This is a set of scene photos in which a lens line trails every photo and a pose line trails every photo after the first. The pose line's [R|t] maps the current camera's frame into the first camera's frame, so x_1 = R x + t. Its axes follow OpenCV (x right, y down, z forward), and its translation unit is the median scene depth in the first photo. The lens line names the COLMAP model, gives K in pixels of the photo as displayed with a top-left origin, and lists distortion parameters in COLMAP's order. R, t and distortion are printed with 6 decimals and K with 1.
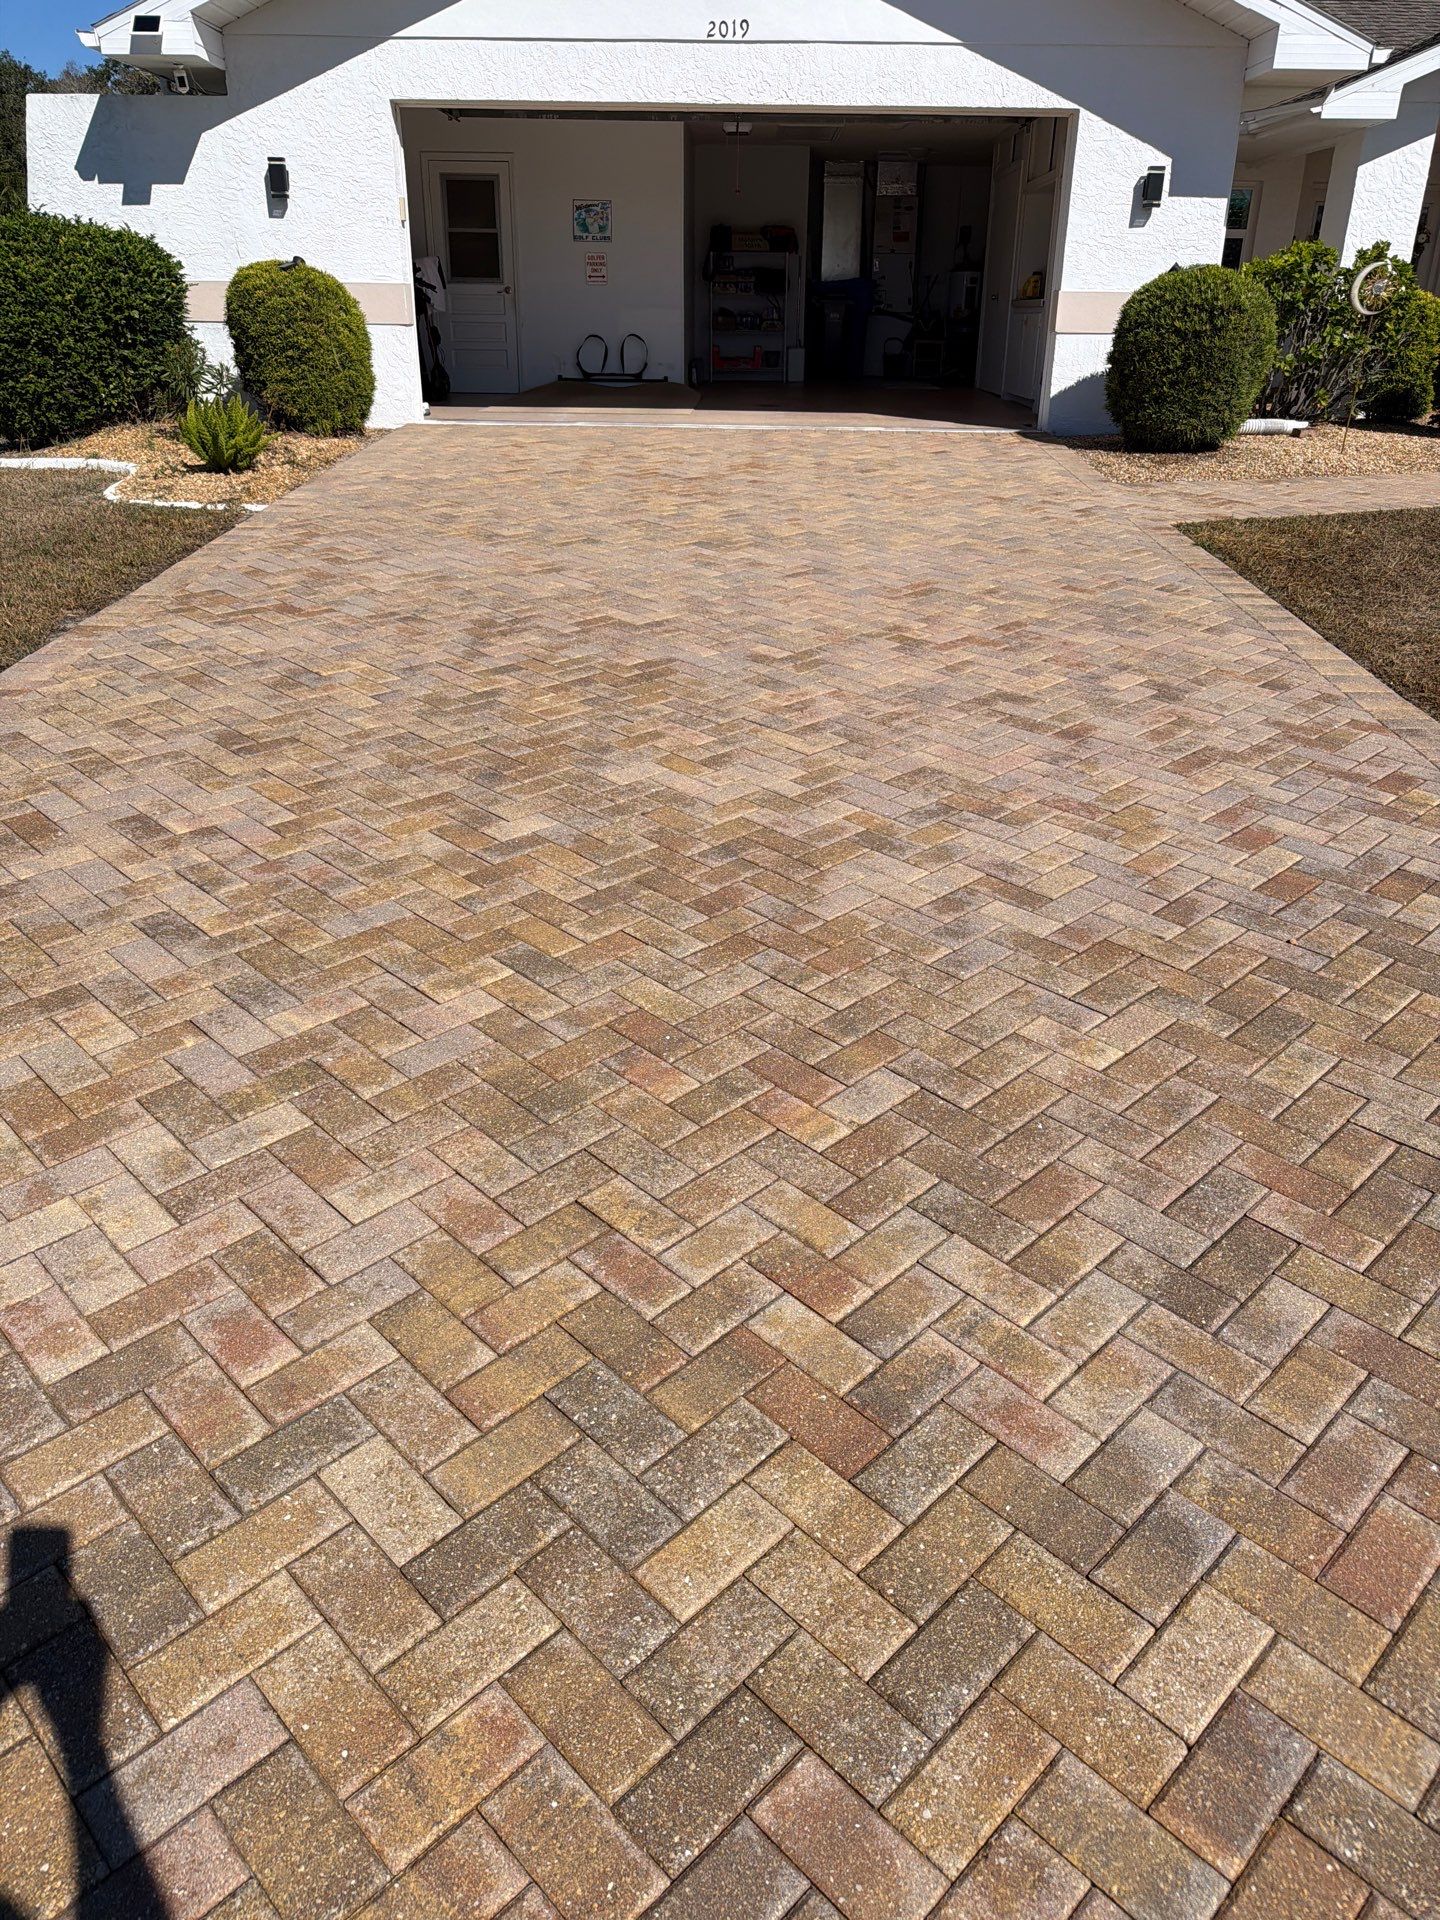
lens RADIAL K [[1360.3, 0, 725.0], [0, 1360.3, 949.7], [0, 0, 1]] dist [0.015925, -0.023864]
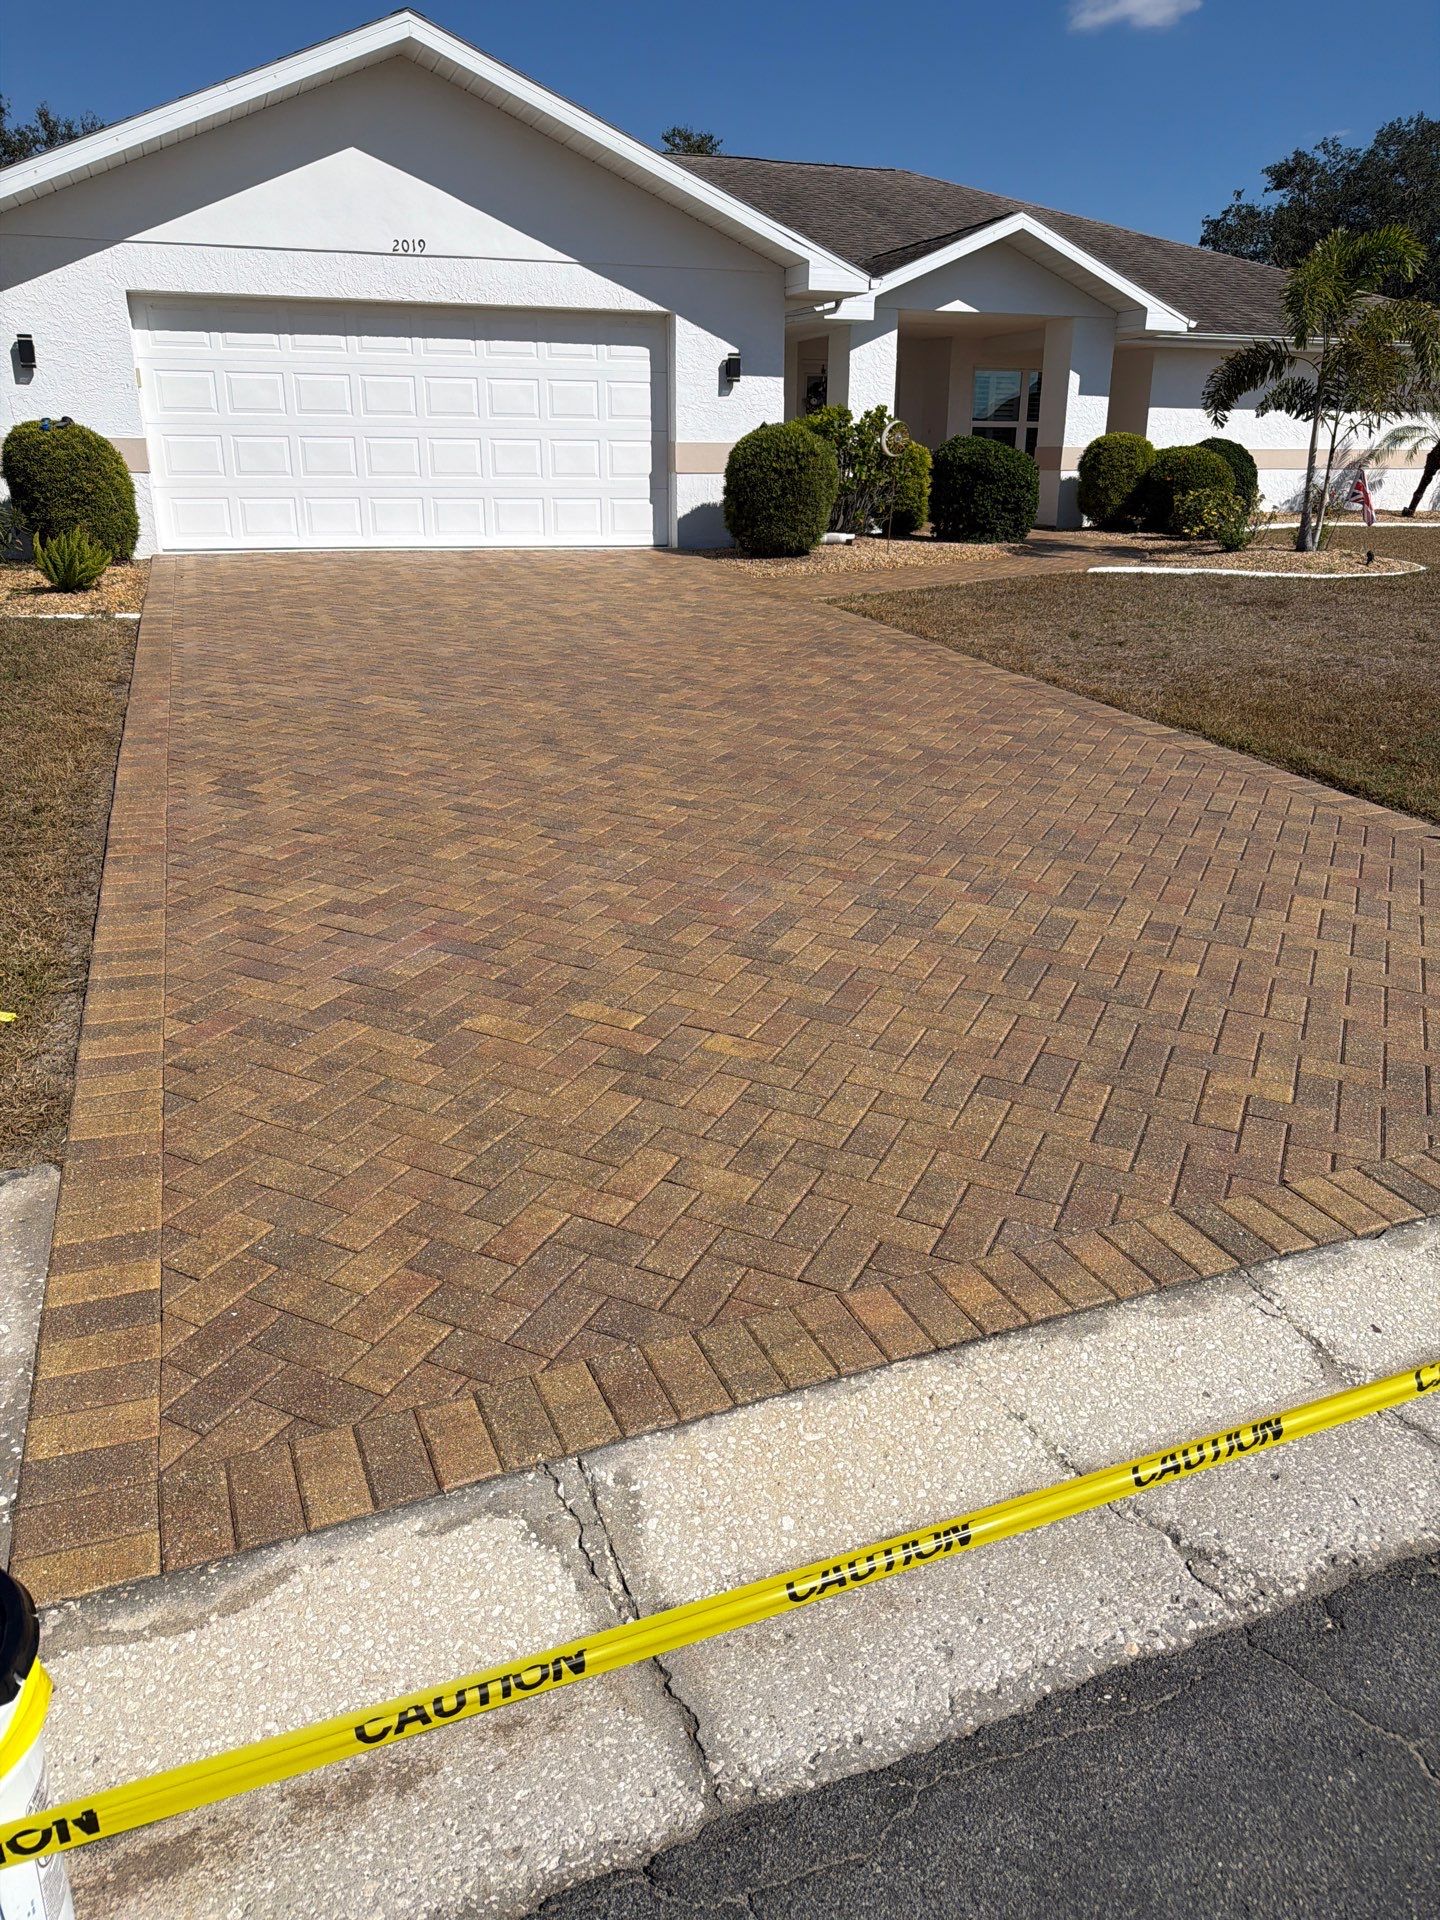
lens RADIAL K [[1360.3, 0, 712.3], [0, 1360.3, 966.0], [0, 0, 1]] dist [0.015925, -0.023864]
pose [[0.937394, -0.129601, 0.323259, -0.228163], [0.155485, 0.986280, -0.055459, 0.105422], [-0.311636, 0.102248, 0.944684, -0.225771]]
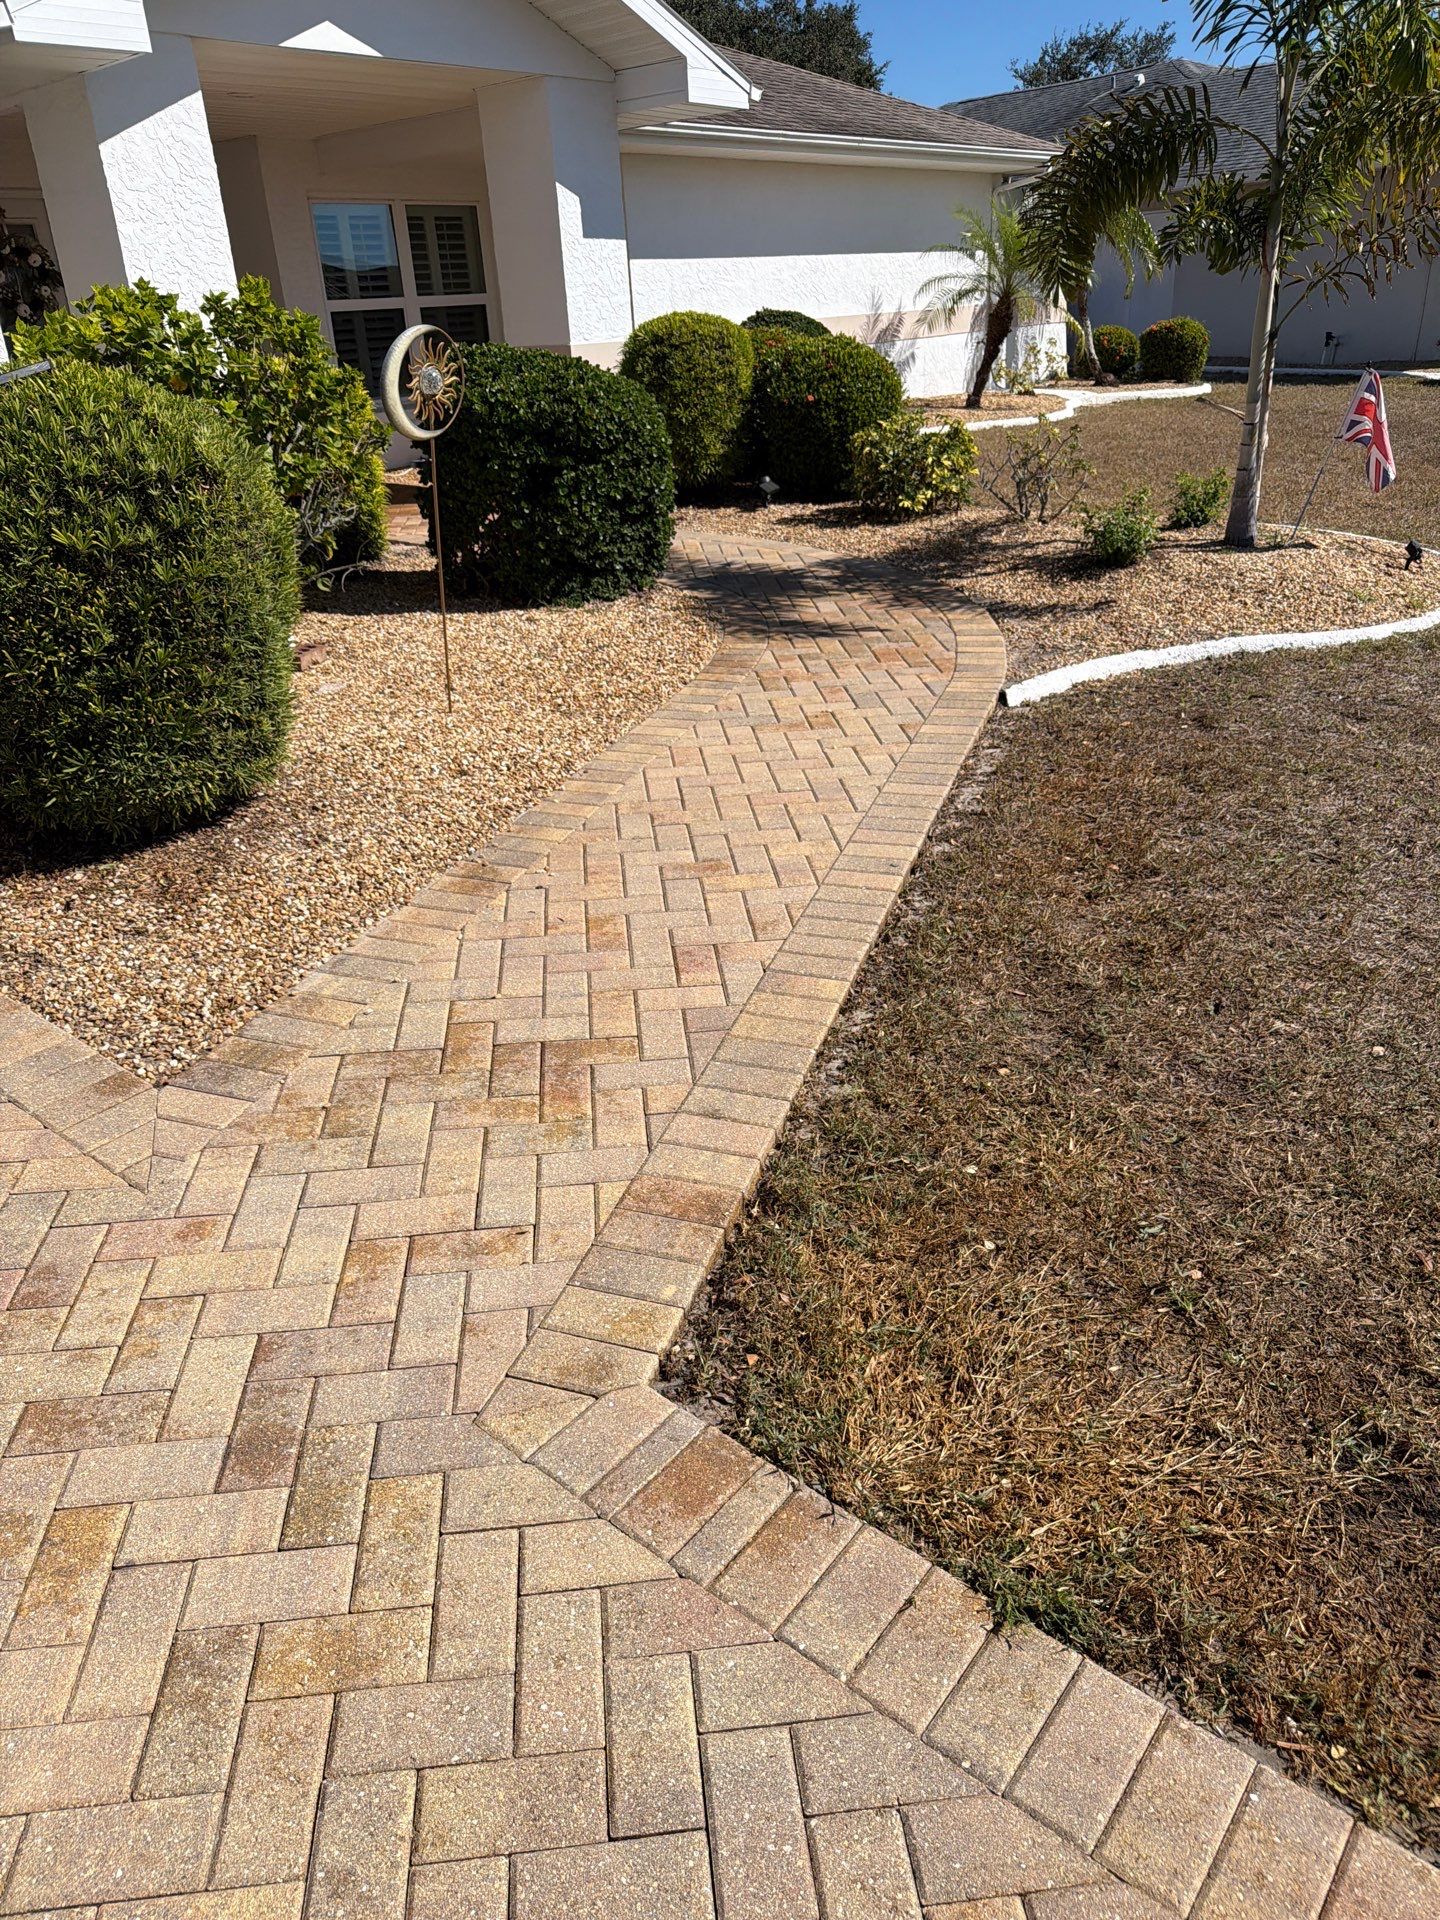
lens RADIAL K [[1360.3, 0, 733.7], [0, 1360.3, 948.0], [0, 0, 1]] dist [0.015925, -0.023864]
pose [[0.609208, -0.378646, 0.696773, 0.143374], [0.389704, 0.908176, 0.152800, -0.327010], [-0.690650, 0.178448, 0.700827, 0.612455]]
